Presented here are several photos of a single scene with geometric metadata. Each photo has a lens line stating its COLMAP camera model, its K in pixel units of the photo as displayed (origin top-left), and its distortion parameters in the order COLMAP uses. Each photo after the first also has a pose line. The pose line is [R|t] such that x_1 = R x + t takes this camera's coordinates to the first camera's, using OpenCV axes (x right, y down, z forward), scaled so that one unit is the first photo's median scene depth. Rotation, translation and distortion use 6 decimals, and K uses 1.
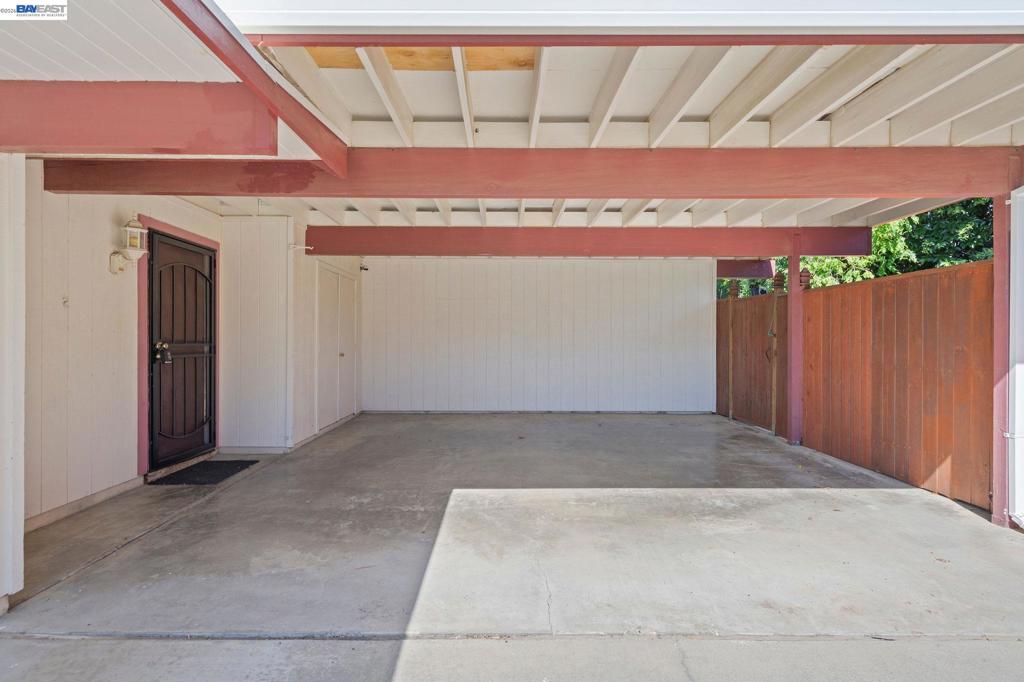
lens RADIAL K [[499.5, 0, 507.7], [0, 499.5, 340.9], [0, 0, 1]] dist [0.007181, 0.000416]
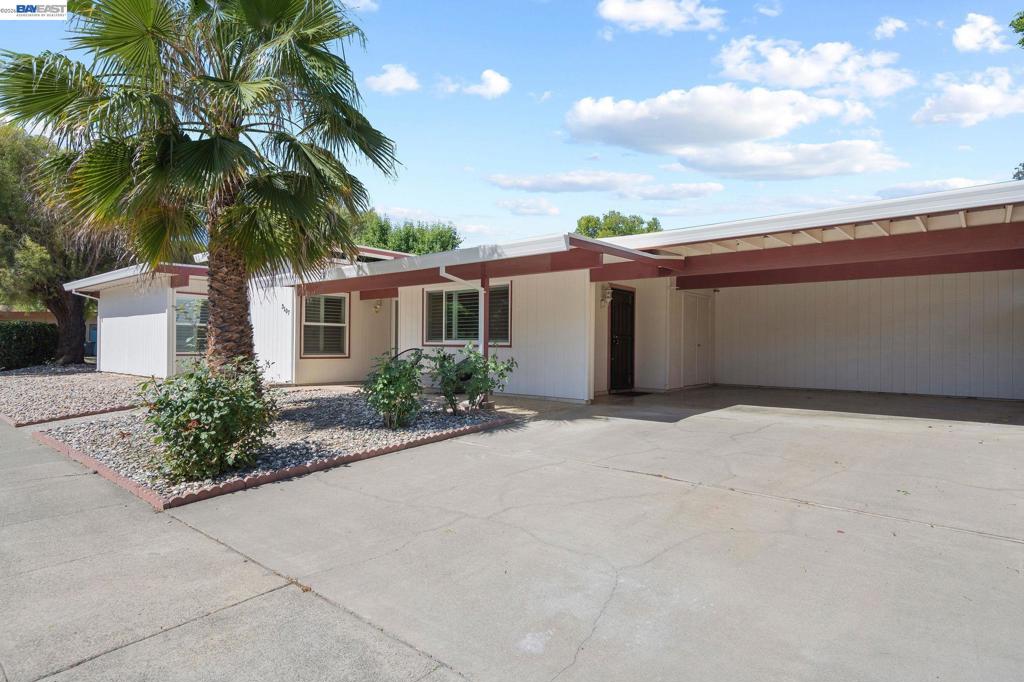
lens RADIAL K [[561.1, 0, 513.3], [0, 561.1, 337.1], [0, 0, 1]] dist [0.006085, 0.001566]
pose [[0.765235, -0.000626, -0.643750, 0.568689], [-0.006968, 0.999933, -0.009255, 0.033632], [0.643713, 0.011568, 0.765180, -1.175868]]
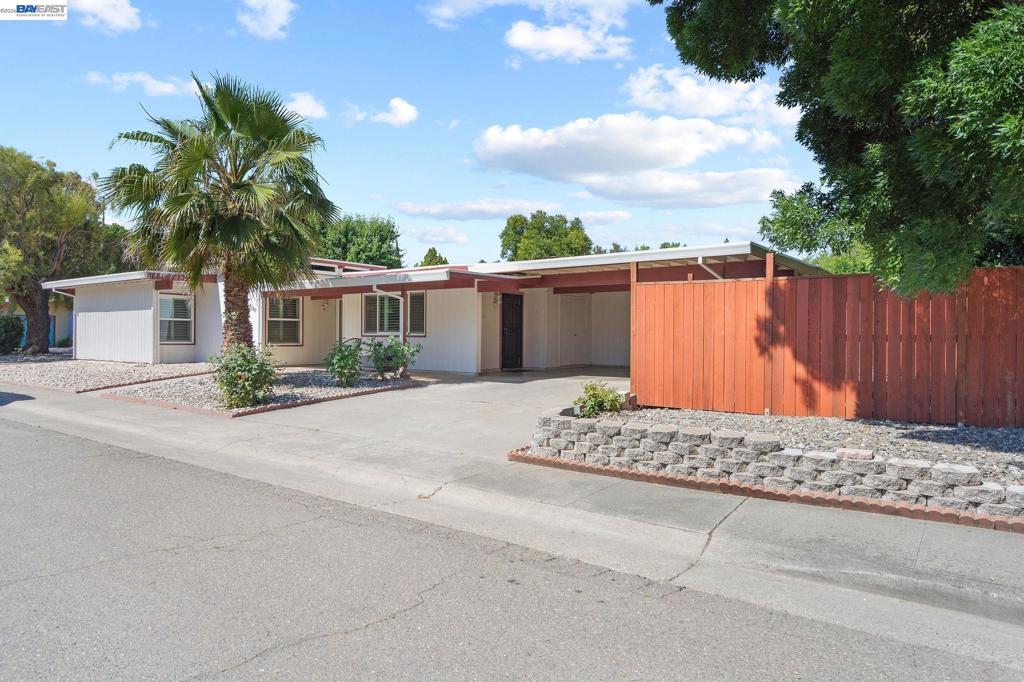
lens RADIAL K [[644.6, 0, 512.7], [0, 644.6, 339.2], [0, 0, 1]] dist [-0.003774, -0.000059]
pose [[0.807701, 0.010567, -0.589498, 1.570545], [-0.004263, 0.999918, 0.012084, 0.020792], [0.589577, -0.007248, 0.807680, -2.034199]]
